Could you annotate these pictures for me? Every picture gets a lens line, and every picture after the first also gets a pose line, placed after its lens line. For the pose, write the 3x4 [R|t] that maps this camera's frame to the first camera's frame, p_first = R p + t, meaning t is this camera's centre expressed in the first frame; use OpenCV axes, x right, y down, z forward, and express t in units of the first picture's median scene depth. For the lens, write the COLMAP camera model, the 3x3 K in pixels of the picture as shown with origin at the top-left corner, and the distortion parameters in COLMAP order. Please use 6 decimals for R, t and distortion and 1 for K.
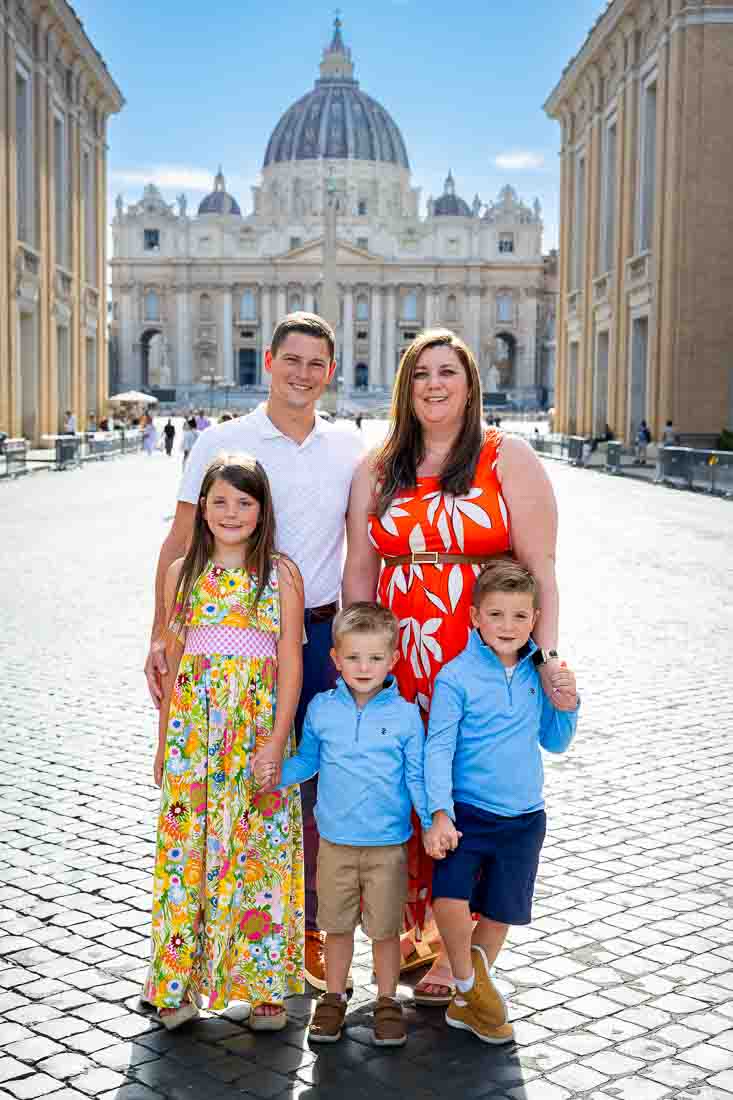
lens RADIAL K [[1556.9, 0, 366.5], [0, 1556.9, 550.0], [0, 0, 1]] dist [0.007913, 0.032398]
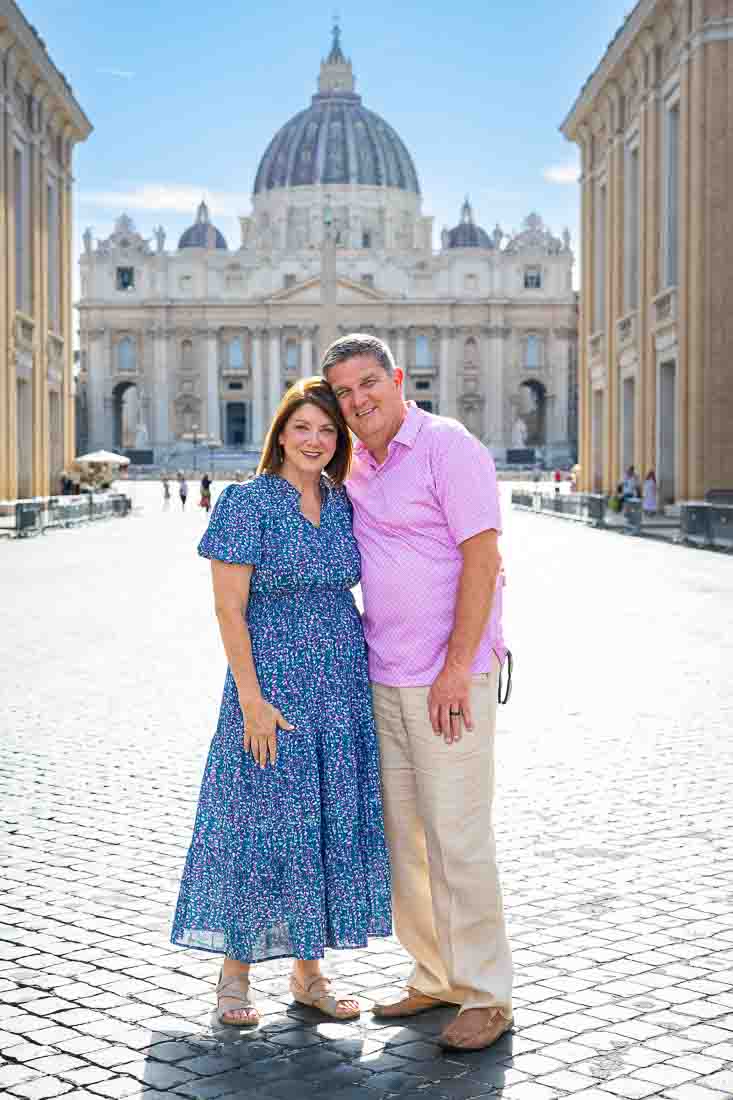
lens RADIAL K [[1818.2, 0, 363.8], [0, 1818.2, 536.3], [0, 0, 1]] dist [0.022537, -0.000310]
pose [[0.999909, -0.011408, -0.007269, 0.001430], [0.010997, 0.998468, -0.054227, 0.001083], [0.007877, 0.054142, 0.998502, -0.007406]]
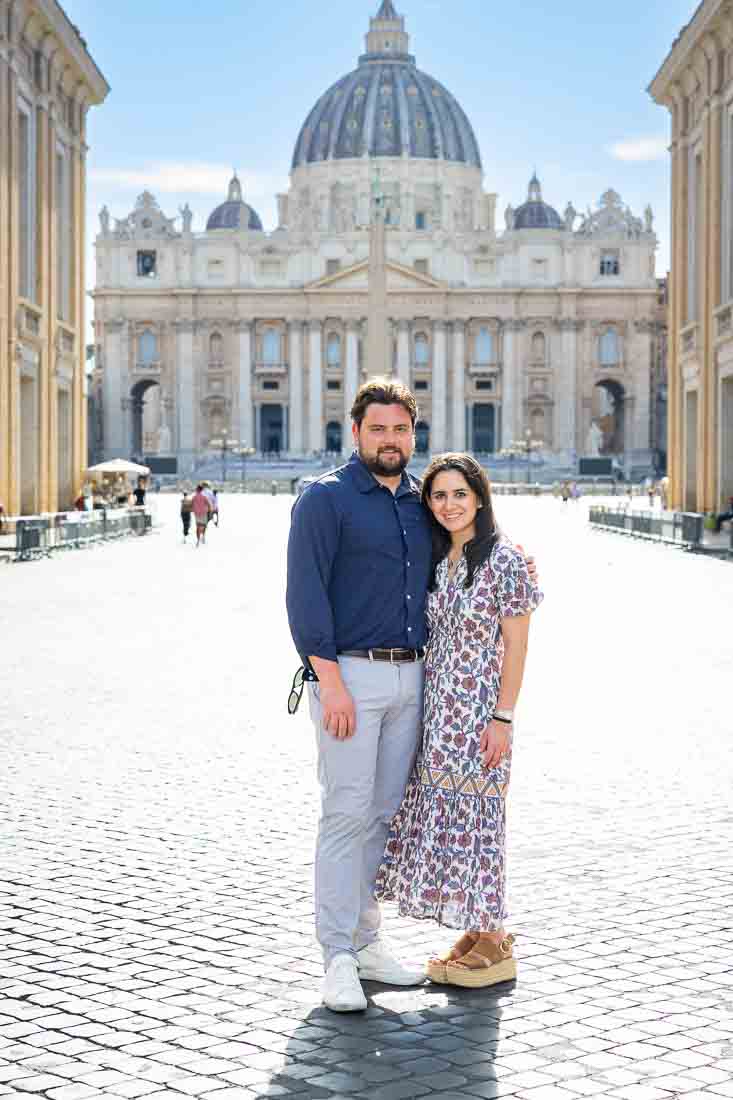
lens RADIAL K [[2061.4, 0, 370.1], [0, 2061.4, 523.2], [0, 0, 1]] dist [0.061885, -0.080309]
pose [[0.999563, -0.006713, -0.028800, 0.000927], [0.004676, 0.997520, -0.070222, 0.000469], [0.029200, 0.070056, 0.997116, -0.003032]]
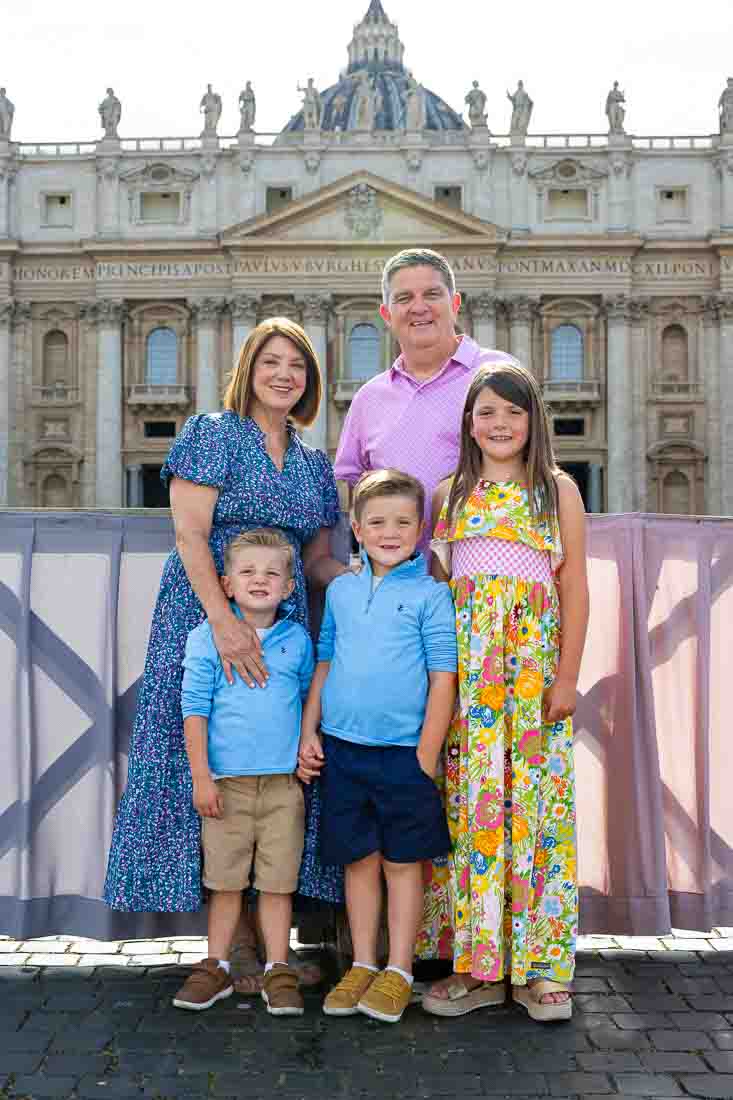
lens RADIAL K [[1556.9, 0, 366.5], [0, 1556.9, 550.0], [0, 0, 1]] dist [0.007913, 0.032398]
pose [[0.999671, -0.010488, -0.023411, -0.016660], [0.007226, 0.990776, -0.135320, -0.060201], [0.024614, 0.135106, 0.990525, 0.686896]]
